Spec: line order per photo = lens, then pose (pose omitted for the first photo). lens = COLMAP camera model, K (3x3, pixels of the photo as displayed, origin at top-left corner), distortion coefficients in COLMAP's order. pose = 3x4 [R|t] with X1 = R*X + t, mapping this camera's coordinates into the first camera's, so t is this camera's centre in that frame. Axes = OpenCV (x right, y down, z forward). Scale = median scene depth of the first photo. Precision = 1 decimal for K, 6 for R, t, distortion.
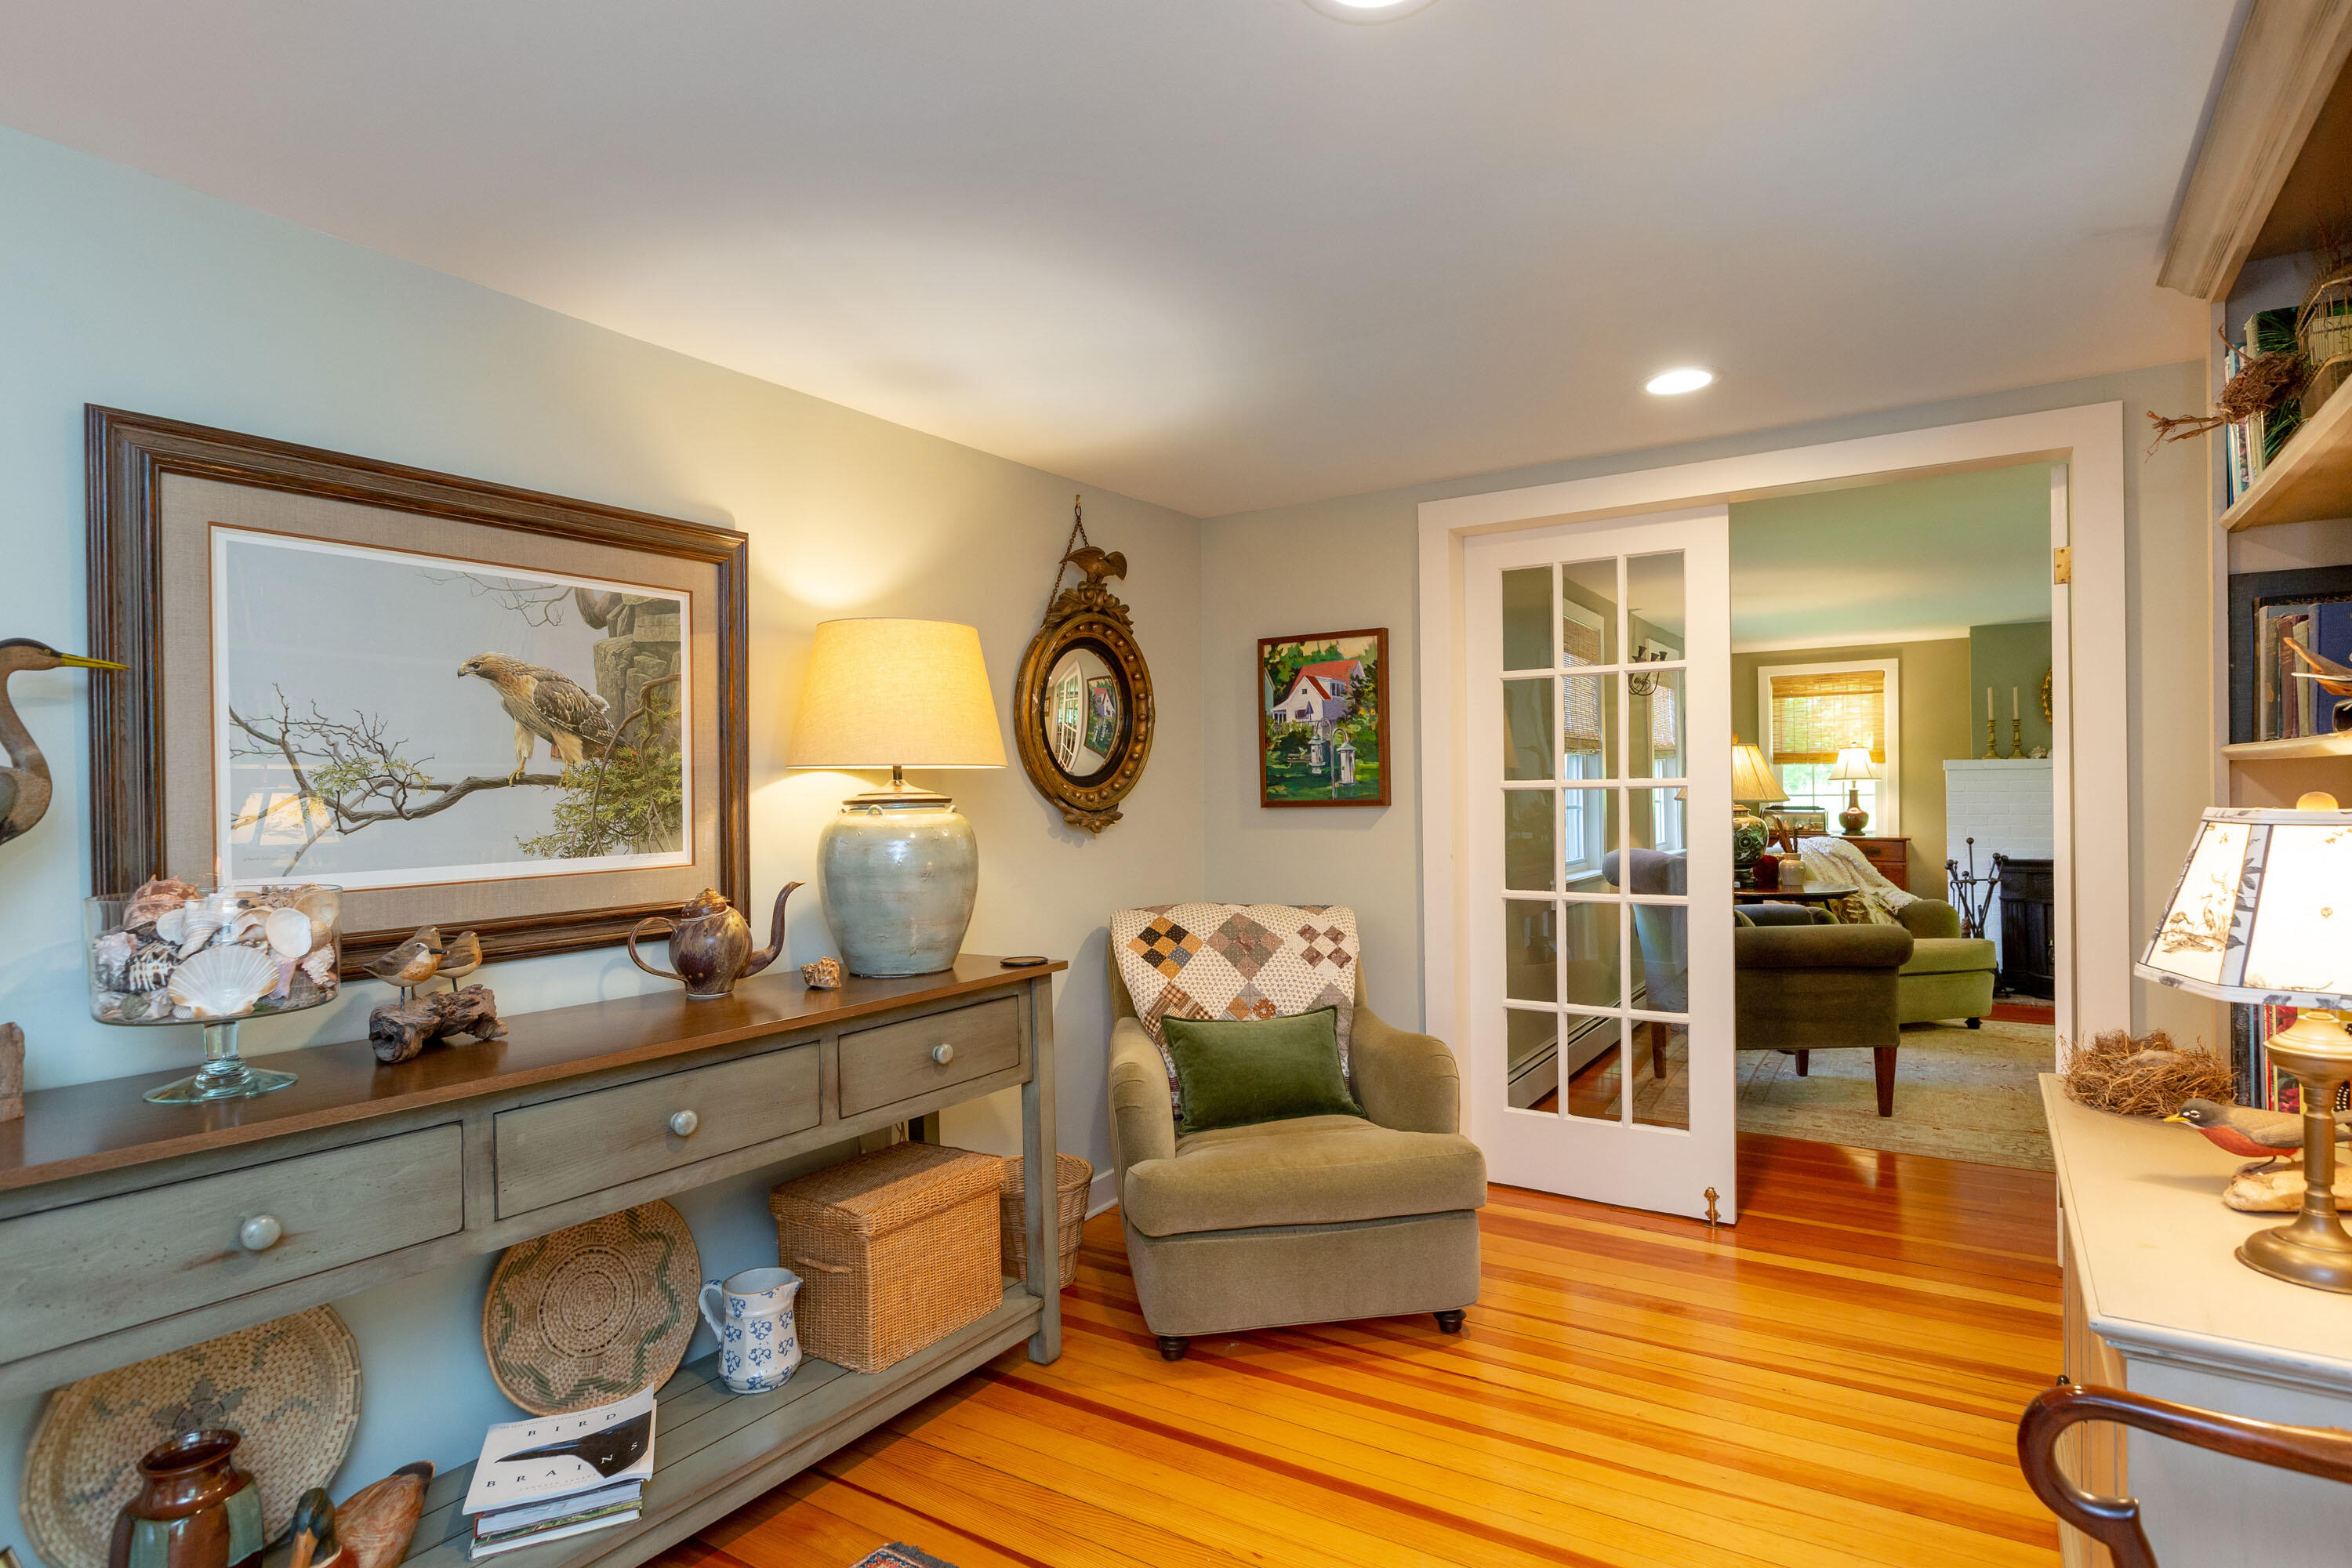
lens RADIAL K [[1152.8, 0, 1255.4], [0, 1152.8, 791.2], [0, 0, 1]] dist [-0.003624, -0.000064]
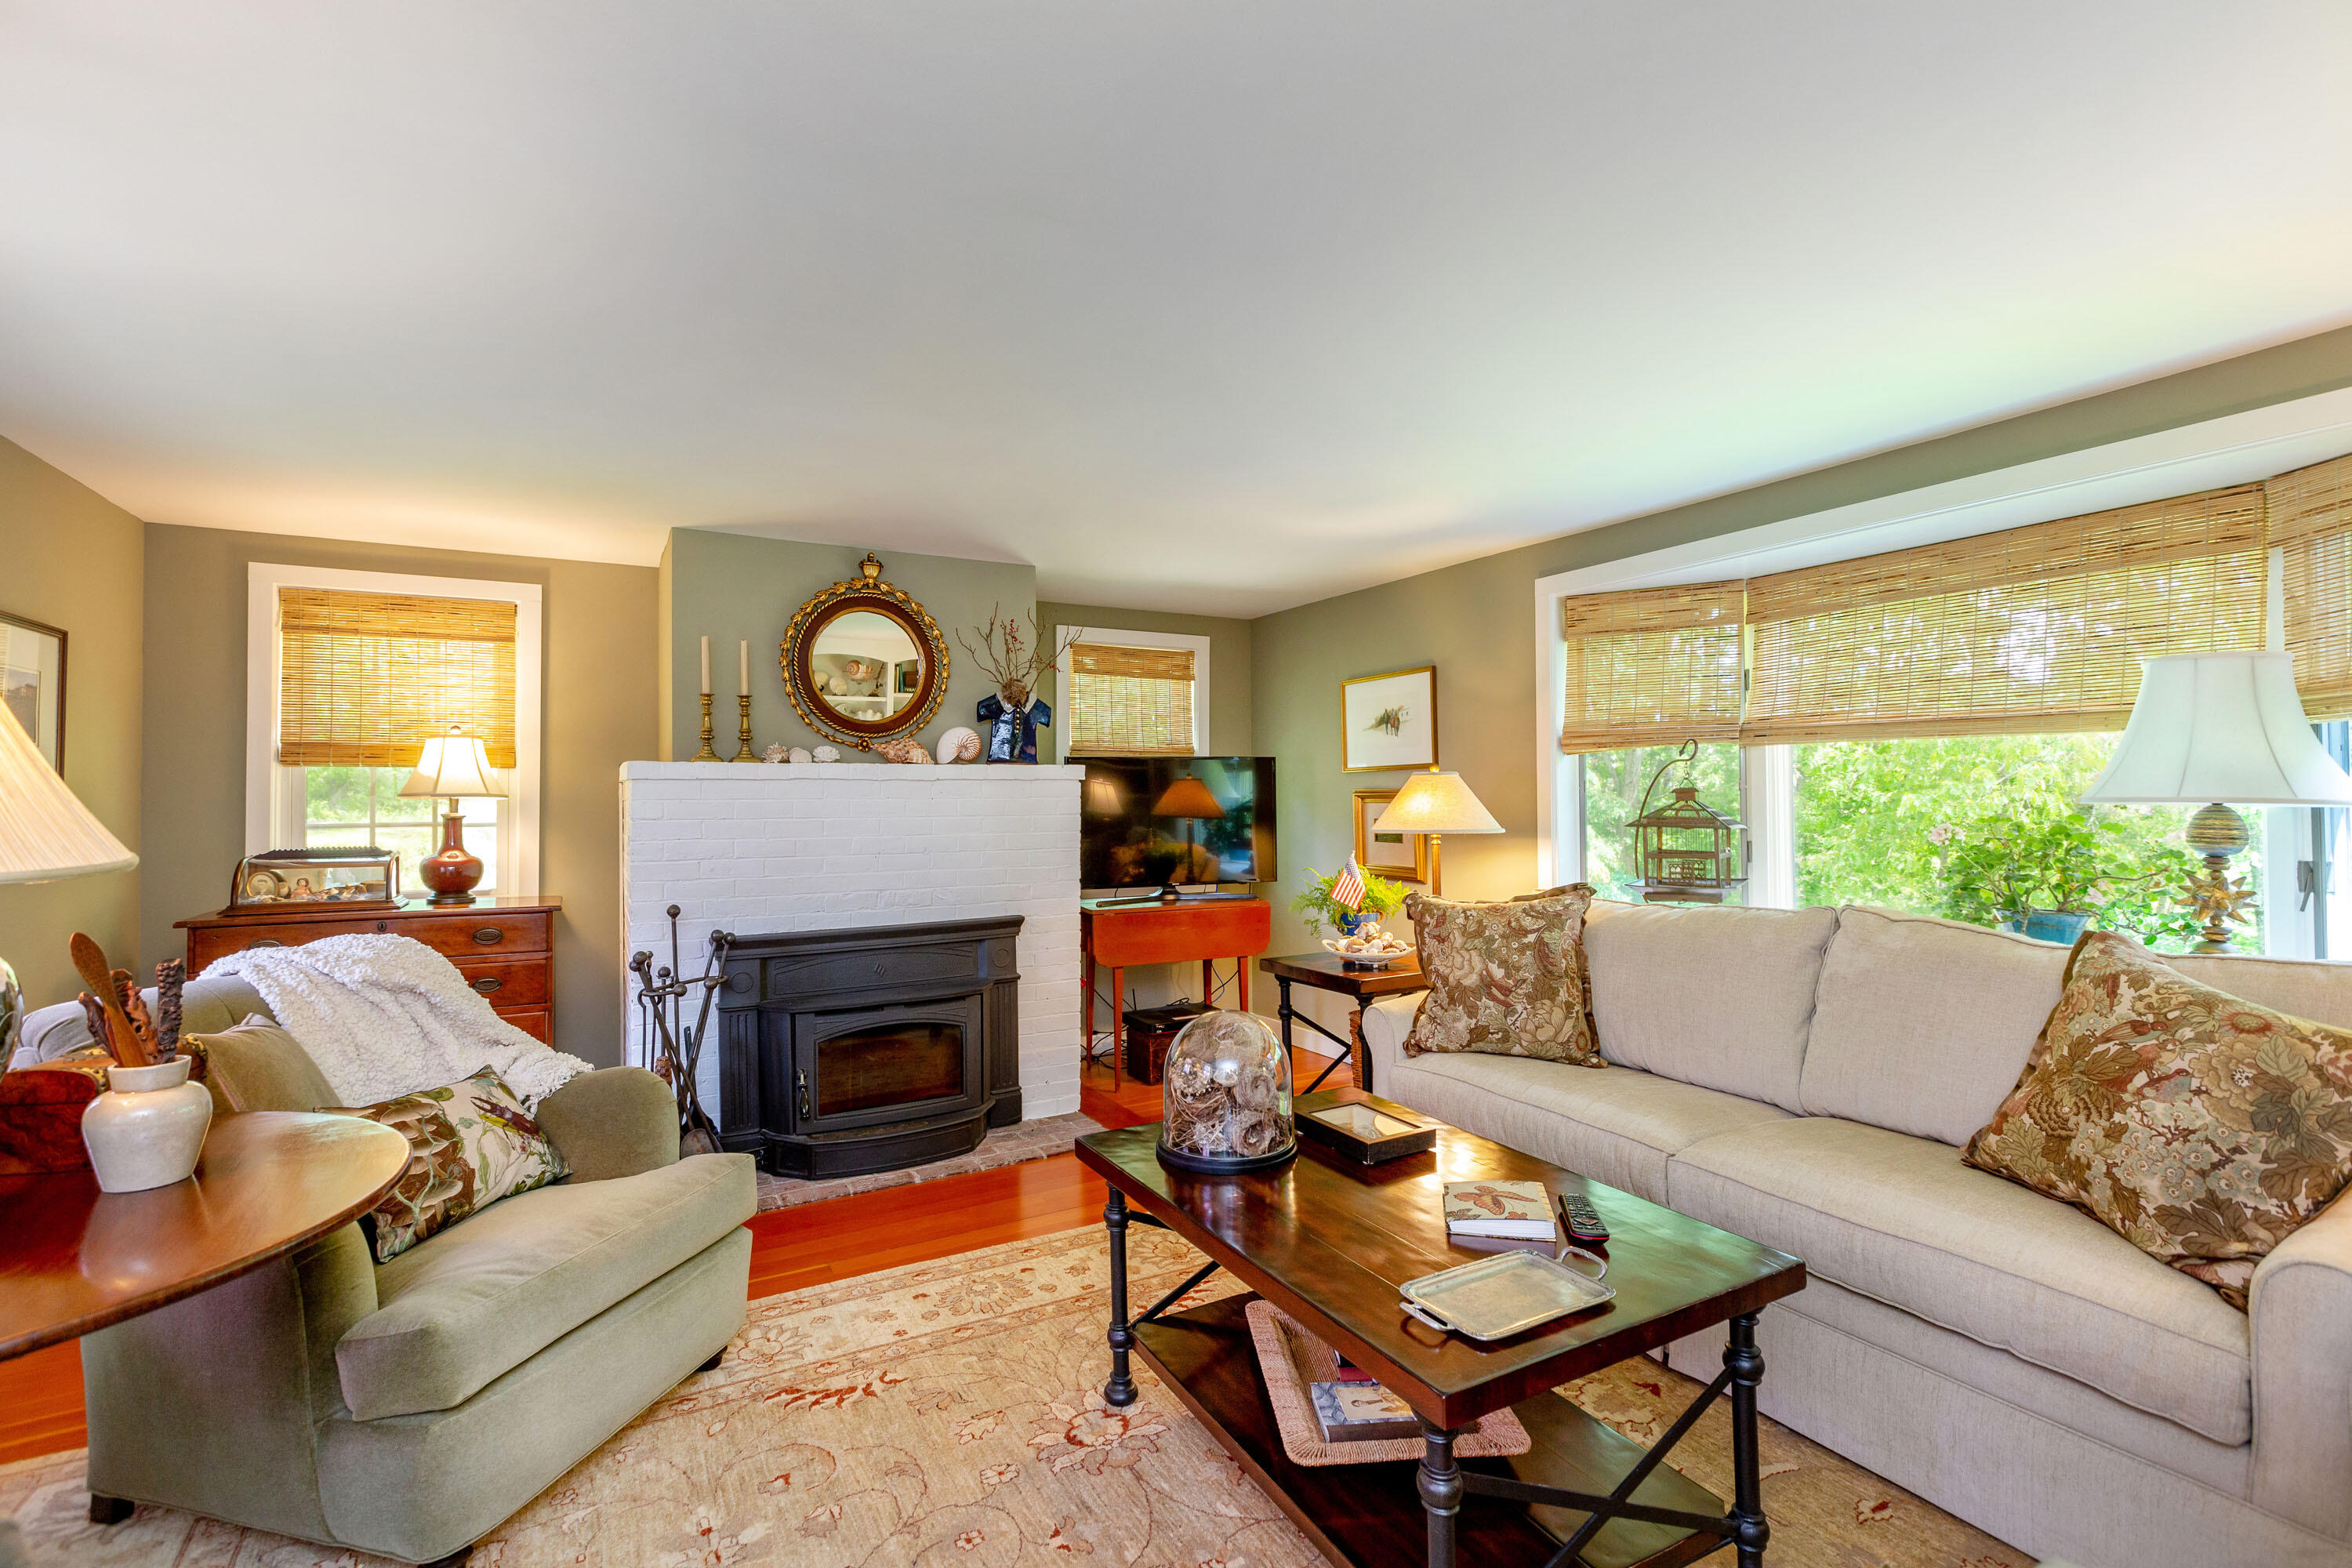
lens RADIAL K [[1084.8, 0, 1175.0], [0, 1084.8, 774.3], [0, 0, 1]] dist [0.000522, -0.002698]
pose [[0.505545, 0.019035, 0.862590, 0.301980], [0.004630, 0.999682, -0.024773, -0.007908], [-0.862788, 0.016518, 0.505297, 0.543272]]
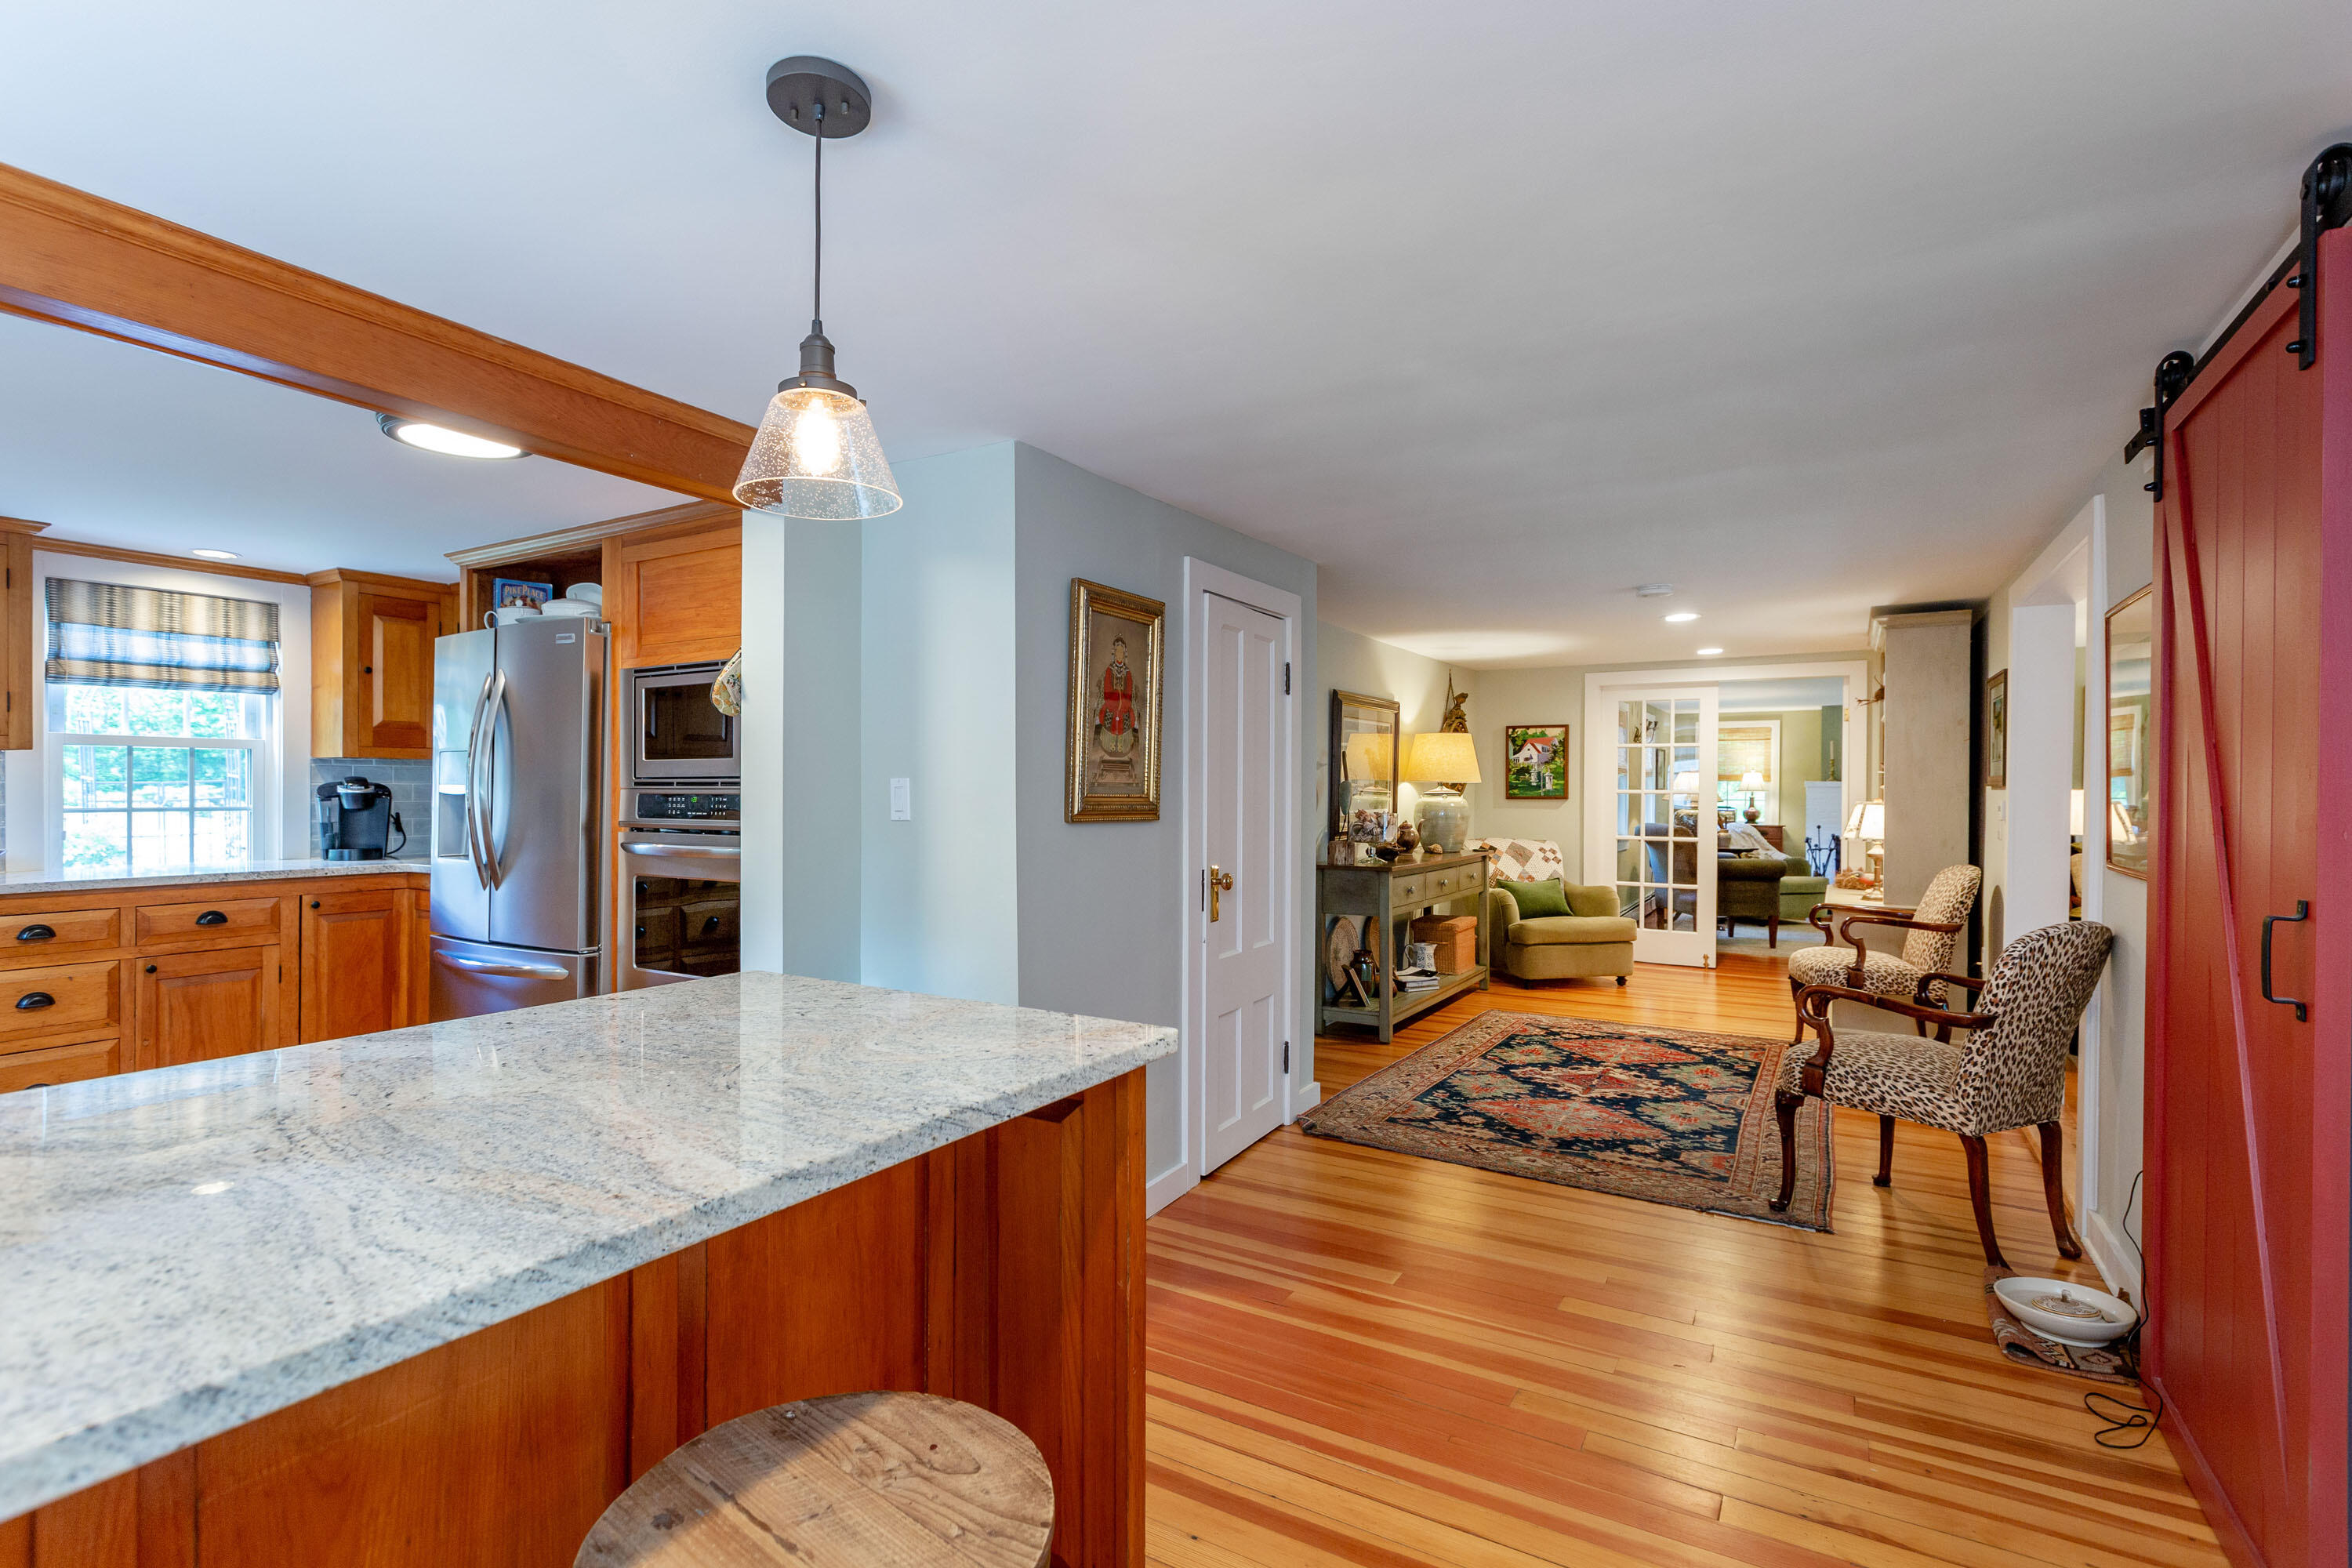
lens RADIAL K [[1084.8, 0, 1162.0], [0, 1084.8, 791.7], [0, 0, 1]] dist [0.000522, -0.002698]
pose [[0.999799, 0.020014, -0.000901, -0.403982], [-0.020011, 0.999794, 0.003420, 0.003258], [0.000970, -0.003401, 0.999994, -0.694553]]
